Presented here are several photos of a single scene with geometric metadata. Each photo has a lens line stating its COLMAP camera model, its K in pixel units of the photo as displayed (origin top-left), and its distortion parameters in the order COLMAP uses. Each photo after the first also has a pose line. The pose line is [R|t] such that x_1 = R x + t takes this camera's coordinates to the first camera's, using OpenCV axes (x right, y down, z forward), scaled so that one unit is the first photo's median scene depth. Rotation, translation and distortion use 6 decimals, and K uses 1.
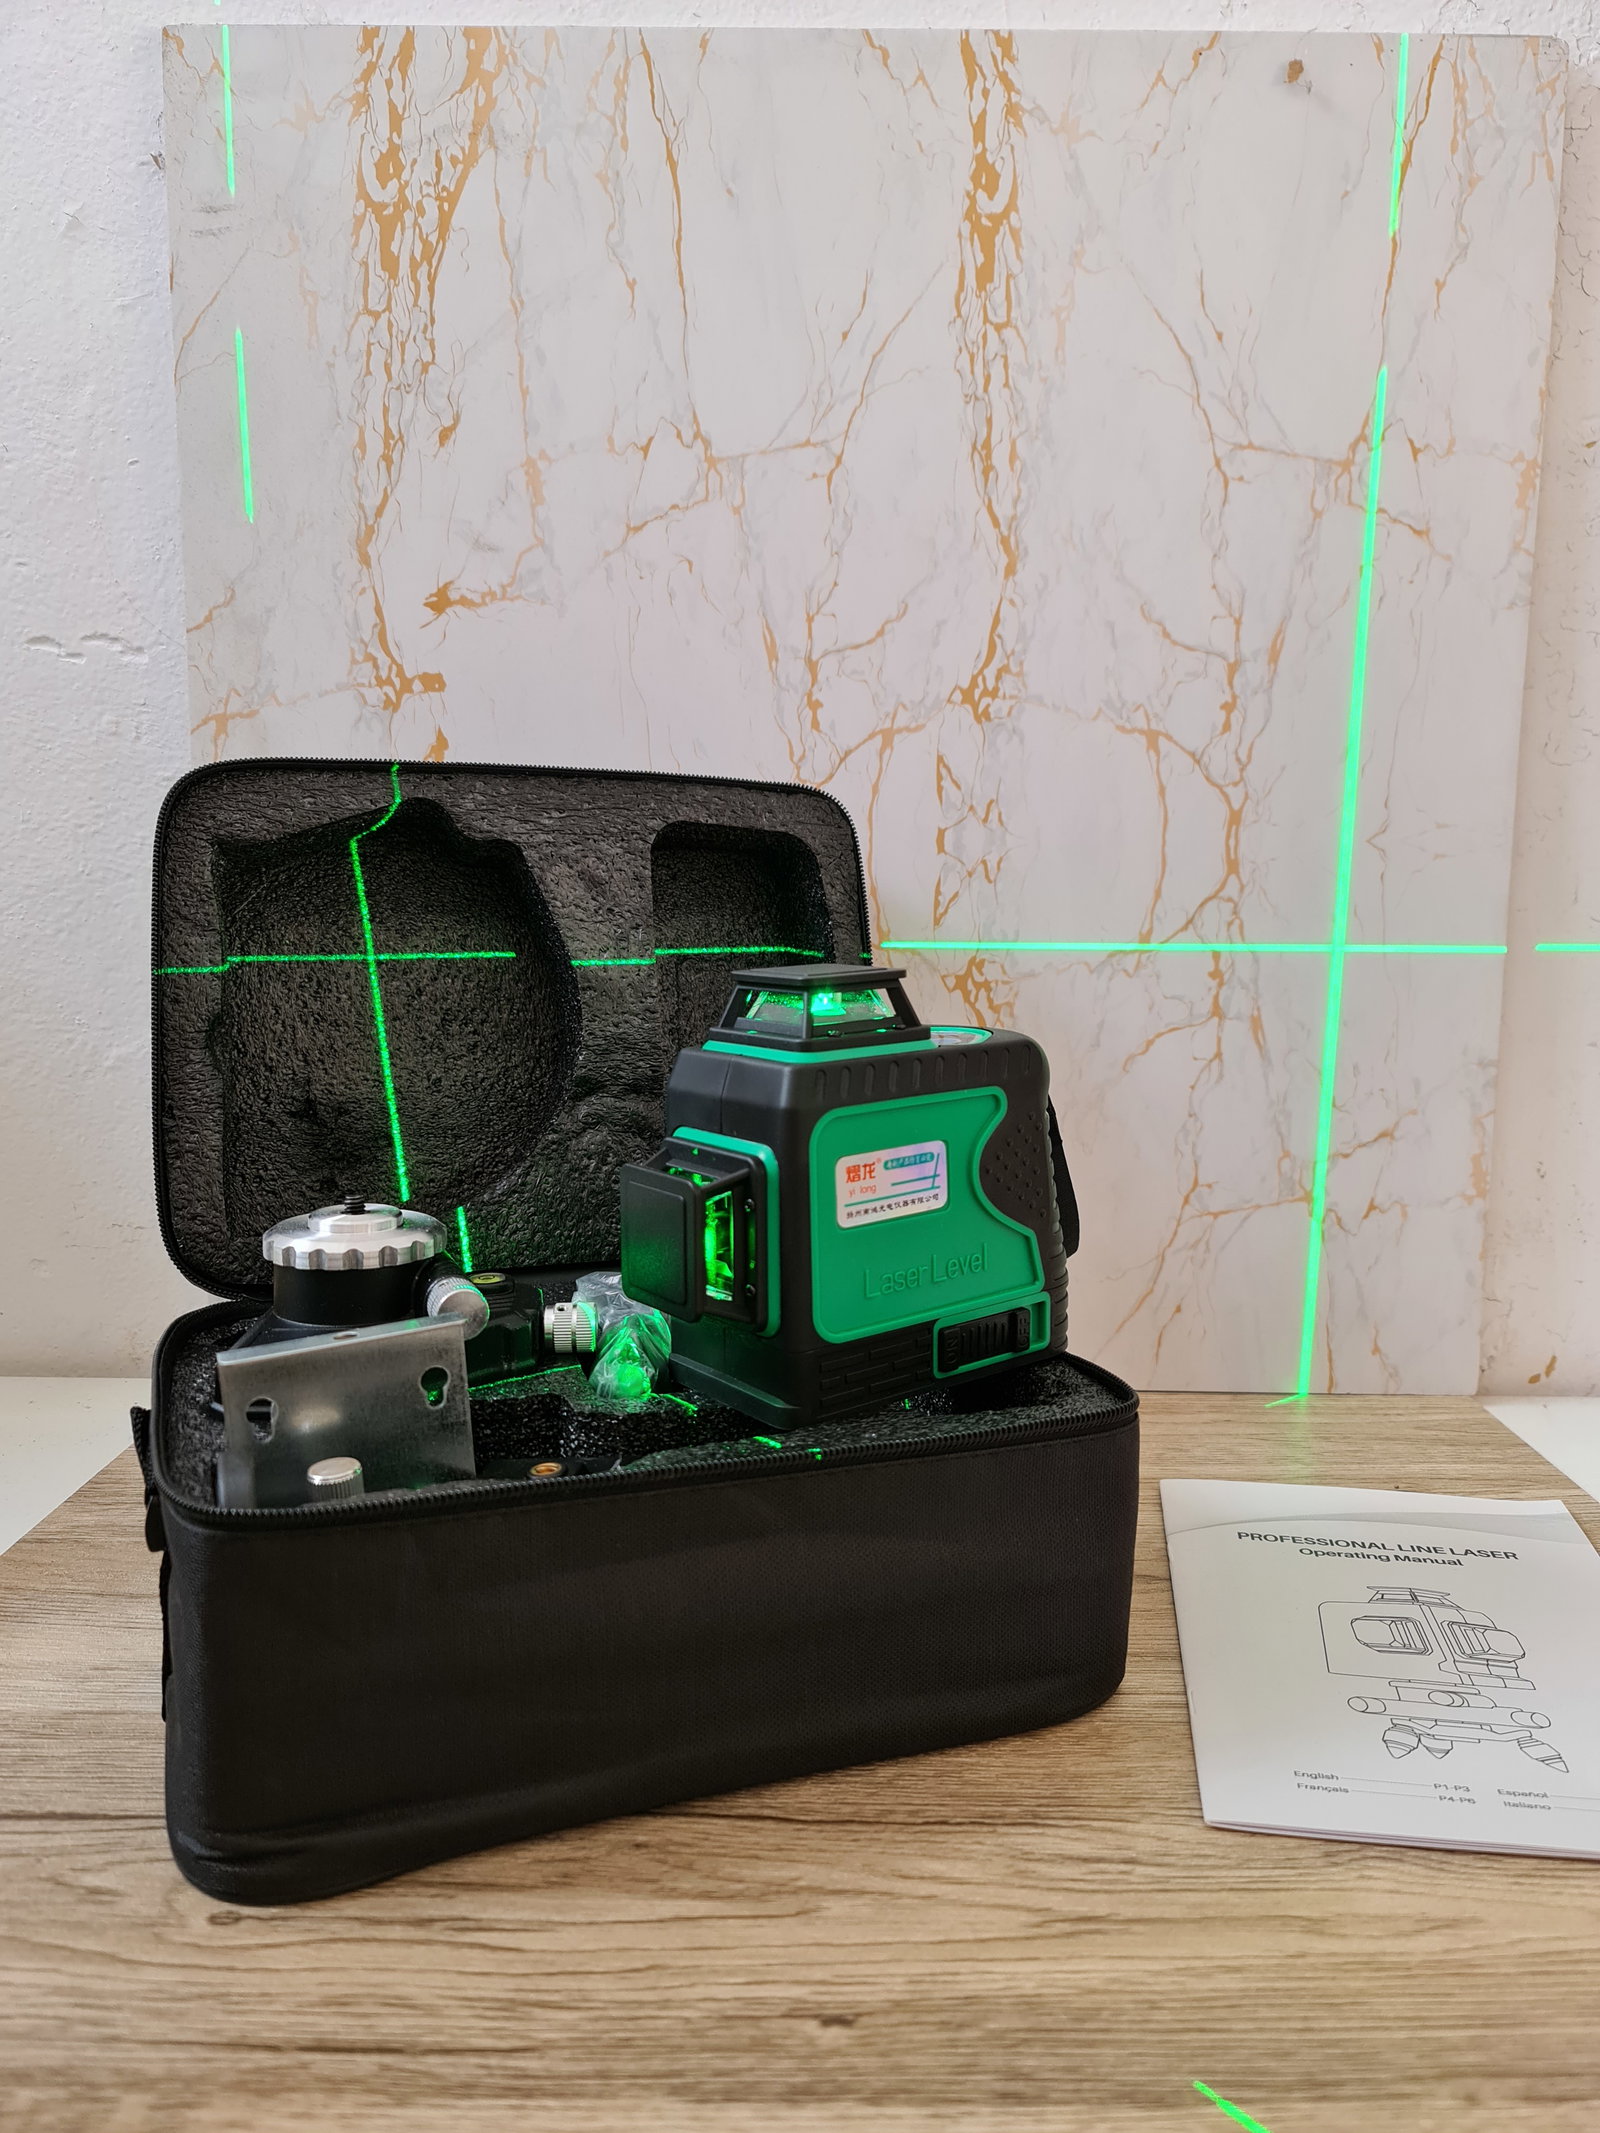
lens RADIAL K [[1609.0, 0, 838.0], [0, 1609.0, 1051.2], [0, 0, 1]] dist [0.040668, -0.048089]
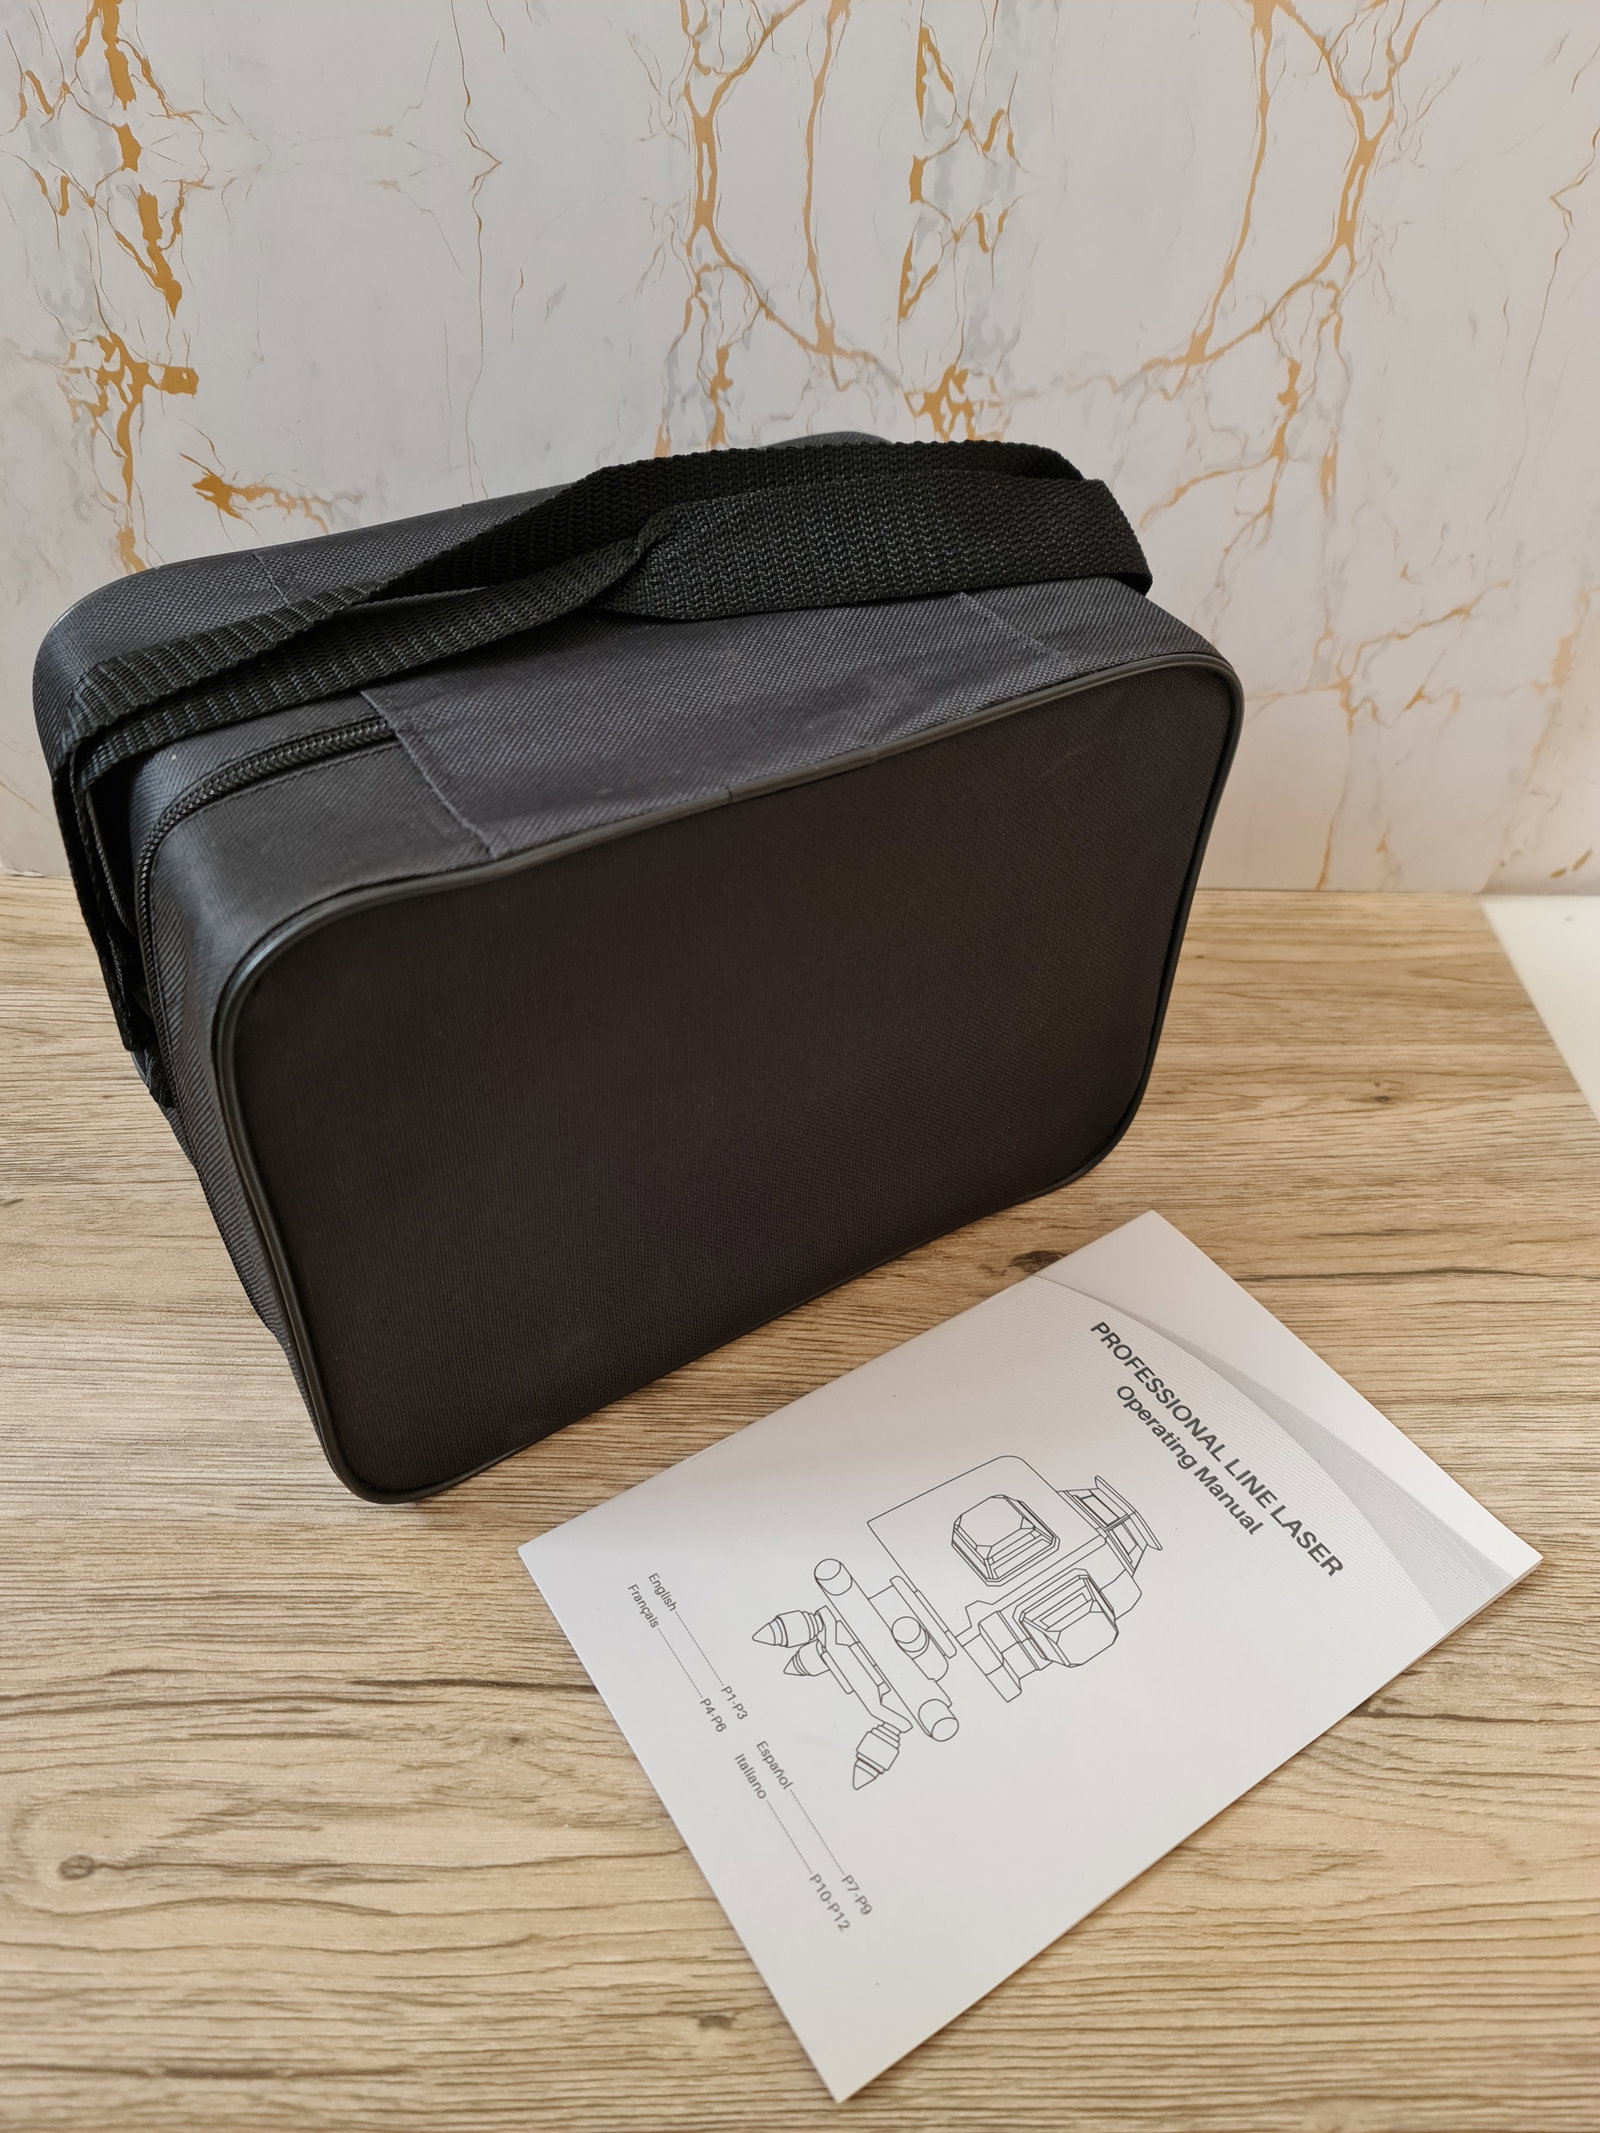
lens RADIAL K [[1609.0, 0, 828.8], [0, 1609.0, 1033.8], [0, 0, 1]] dist [0.040668, -0.048089]
pose [[0.999328, 0.016294, 0.032840, 0.012926], [-0.032214, 0.817893, 0.574467, -0.228845], [-0.017499, -0.575139, 0.817869, 0.265172]]
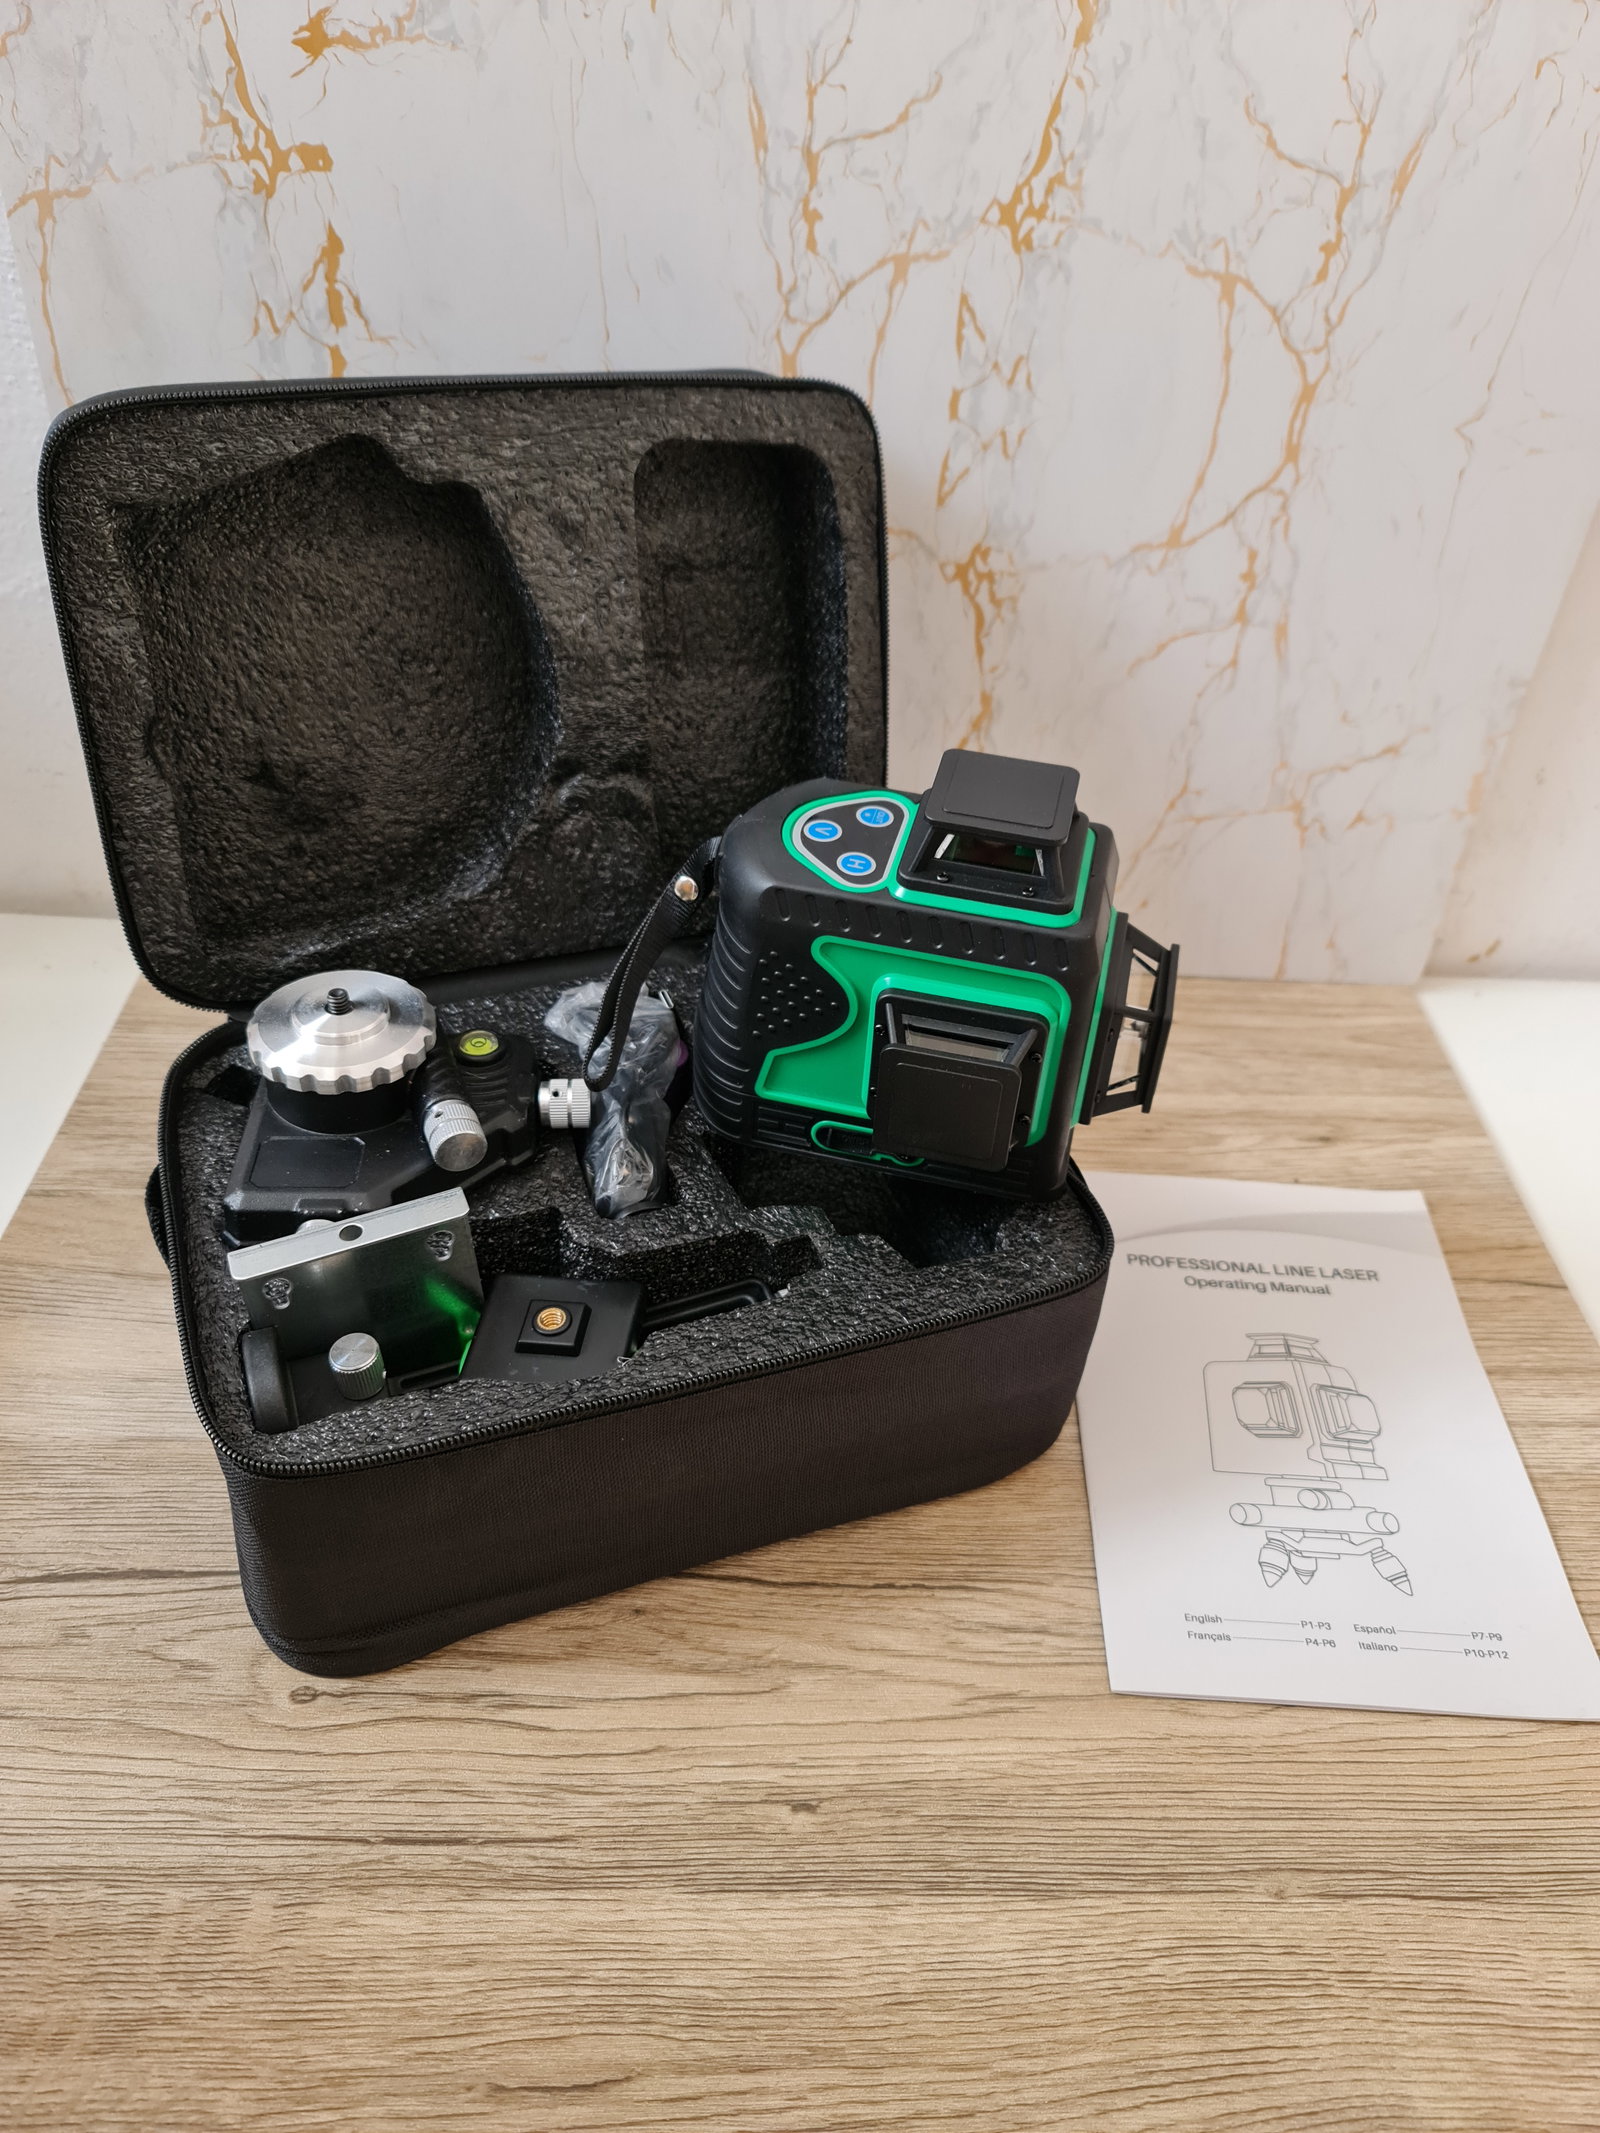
lens RADIAL K [[1609.0, 0, 829.5], [0, 1609.0, 1068.1], [0, 0, 1]] dist [0.040668, -0.048089]
pose [[0.998117, 0.033651, 0.051277, -0.032548], [-0.055857, 0.844042, 0.533360, -0.287479], [-0.025331, -0.535220, 0.844333, 0.113966]]
